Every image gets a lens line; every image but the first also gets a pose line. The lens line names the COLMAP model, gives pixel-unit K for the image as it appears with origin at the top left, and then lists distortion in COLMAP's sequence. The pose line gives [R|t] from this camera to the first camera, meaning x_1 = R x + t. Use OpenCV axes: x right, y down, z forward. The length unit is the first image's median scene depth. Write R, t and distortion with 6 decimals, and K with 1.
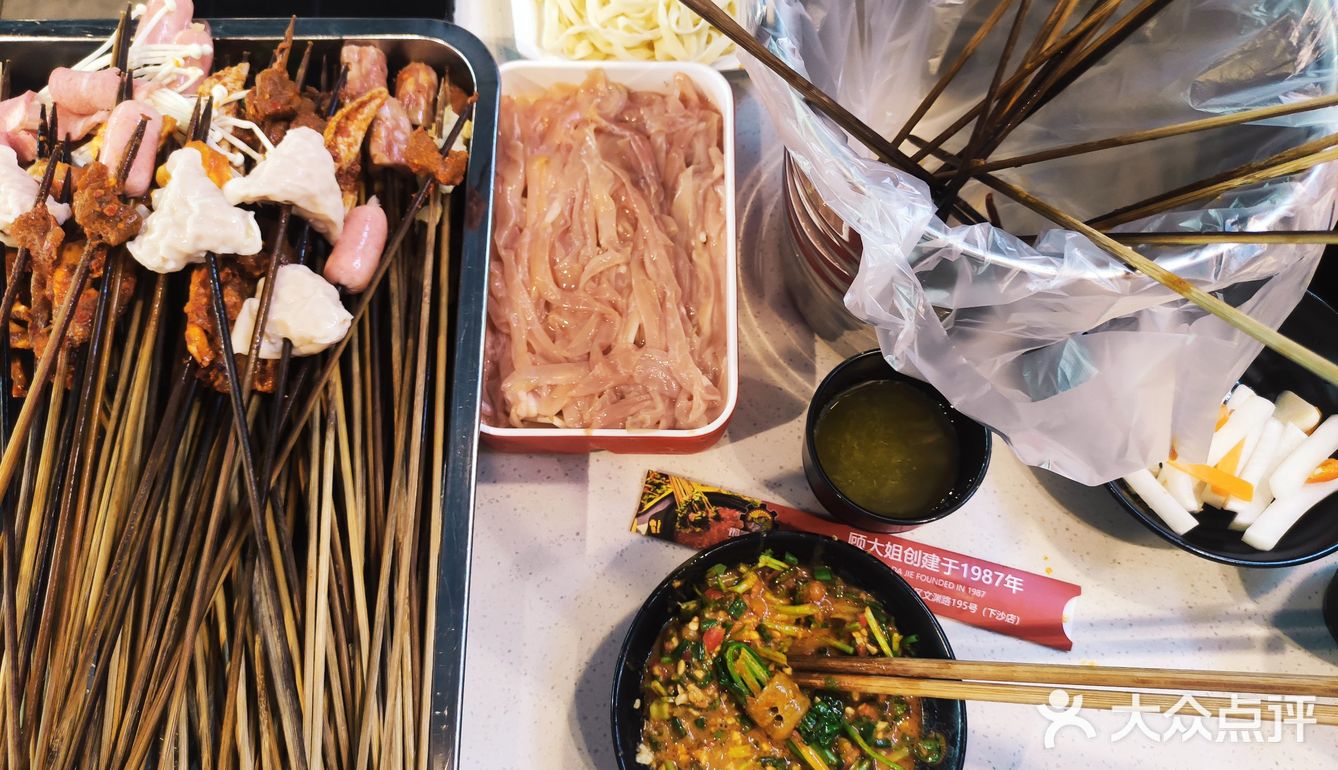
lens RADIAL K [[1014.3, 0, 669.0], [0, 1014.3, 385.0], [0, 0, 1]] dist [0.012773, -0.001287]
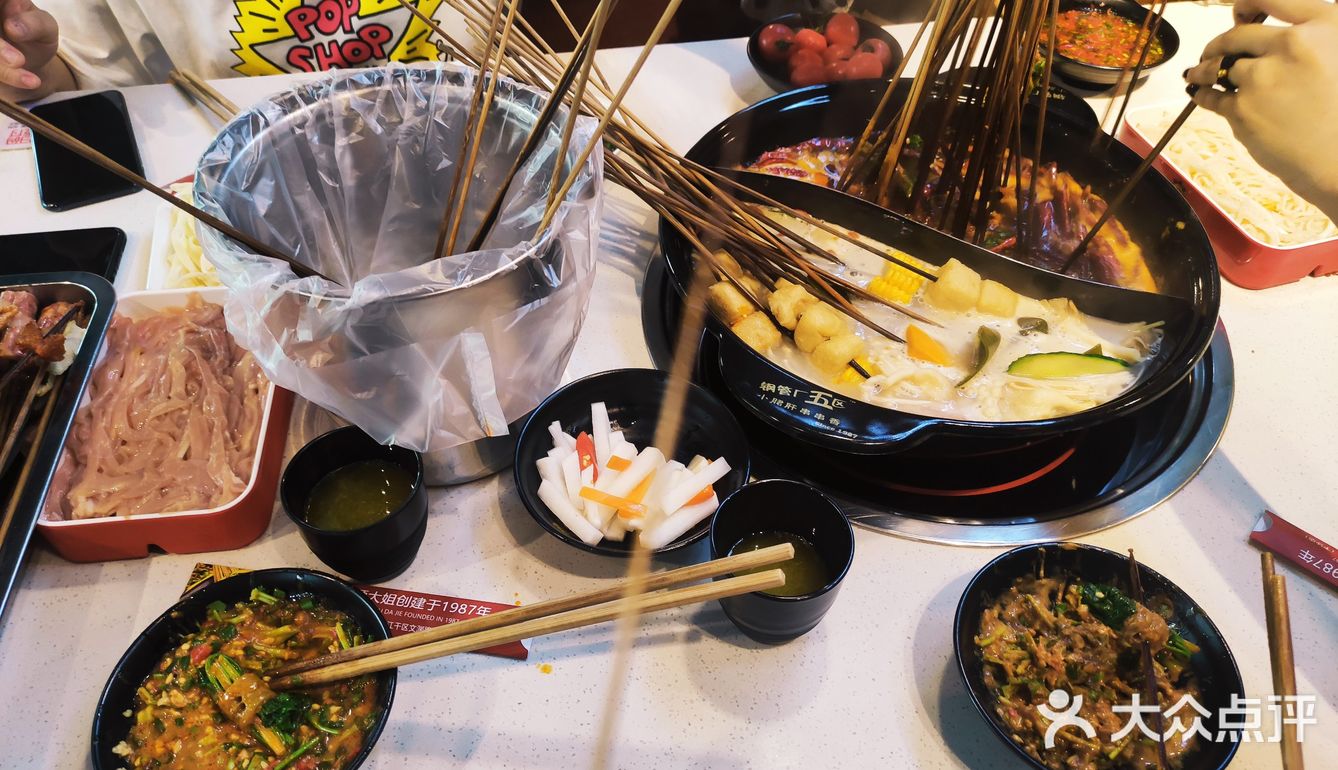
lens RADIAL K [[1013.3, 0, 669.0], [0, 1013.3, 385.0], [0, 0, 1]] dist [0.007699, -0.008191]
pose [[0.992659, -0.083664, 0.087336, 0.483420], [0.111799, 0.910213, -0.398764, 0.466001], [-0.046132, 0.405601, 0.912885, -0.251980]]
